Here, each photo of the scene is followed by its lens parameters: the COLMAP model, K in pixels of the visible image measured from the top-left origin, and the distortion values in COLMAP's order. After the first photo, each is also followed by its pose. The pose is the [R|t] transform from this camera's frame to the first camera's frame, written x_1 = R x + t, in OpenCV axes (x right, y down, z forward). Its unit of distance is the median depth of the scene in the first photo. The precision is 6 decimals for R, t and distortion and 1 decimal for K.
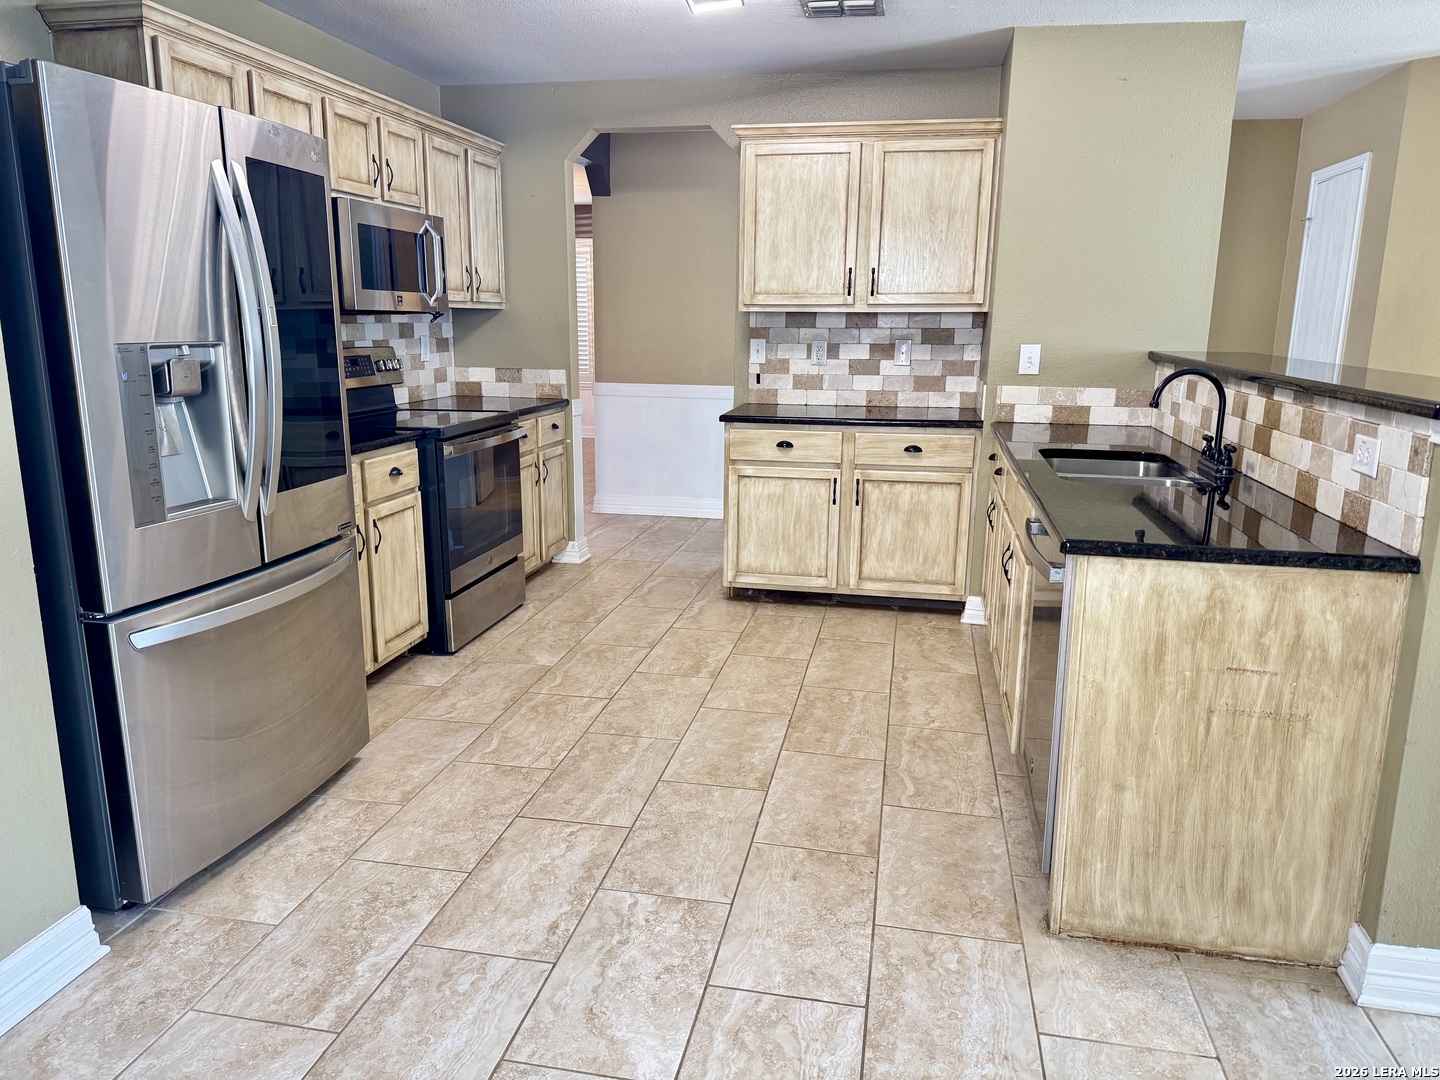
lens RADIAL K [[1024.2, 0, 725.0], [0, 1024.2, 538.0], [0, 0, 1]] dist [0.058438, -0.022984]
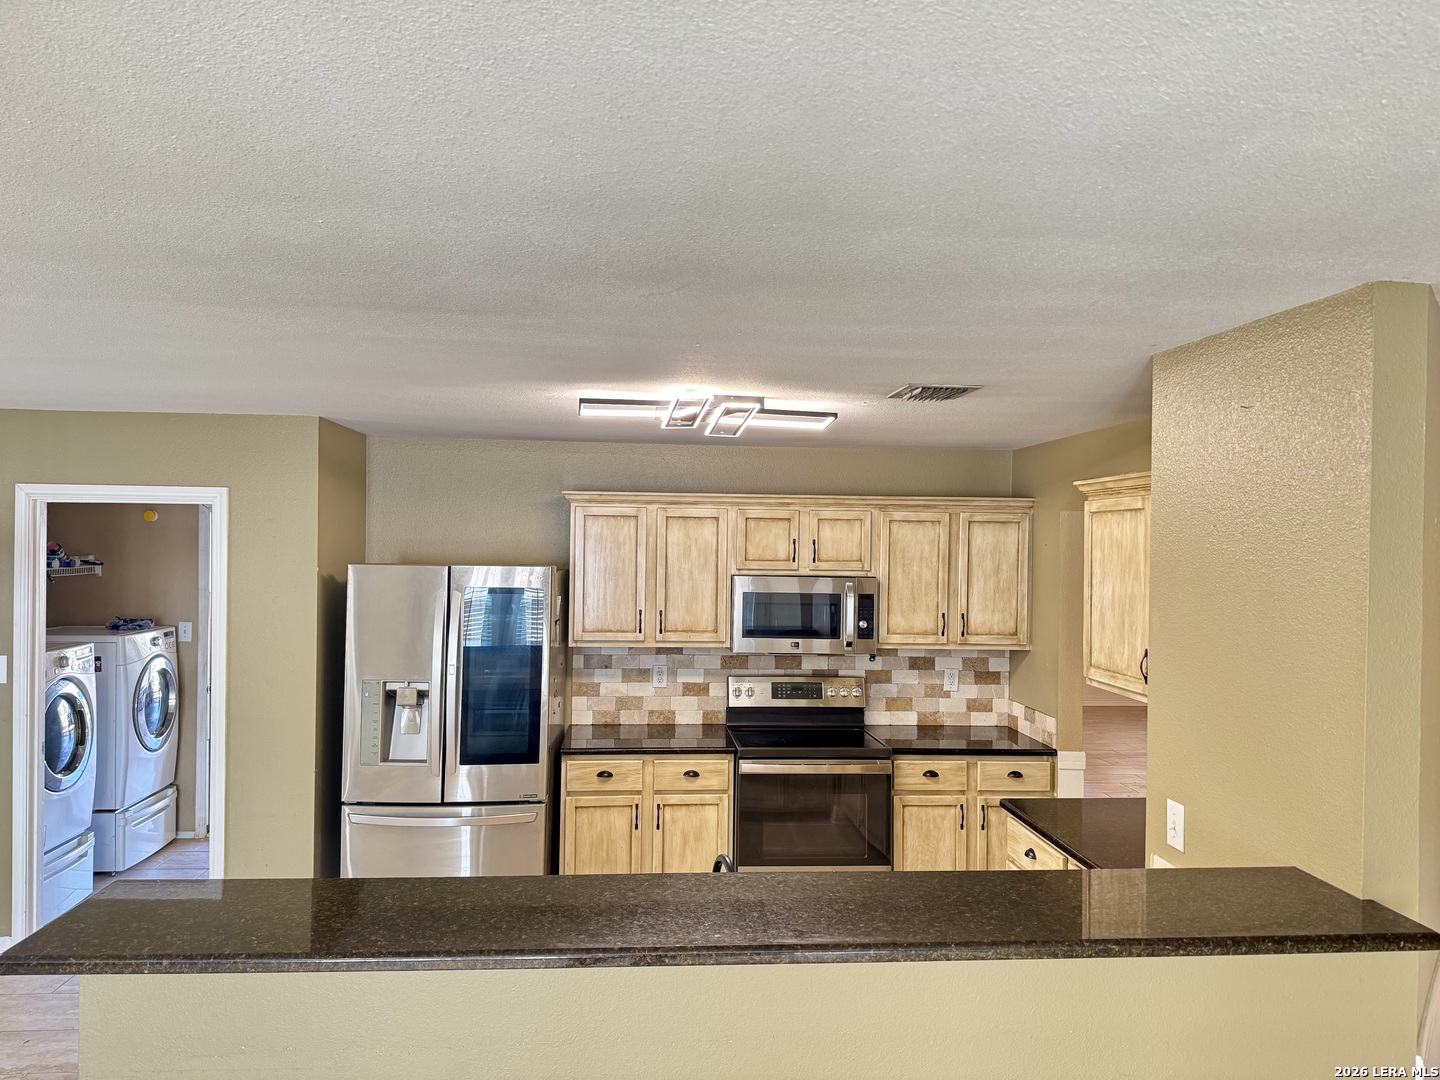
lens RADIAL K [[1024.2, 0, 713.4], [0, 1024.2, 536.5], [0, 0, 1]] dist [0.058438, -0.022984]
pose [[0.275788, -0.011698, -0.961147, 0.822133], [-0.217031, 0.973347, -0.074120, -0.227829], [0.936397, 0.229040, 0.265898, 0.496449]]
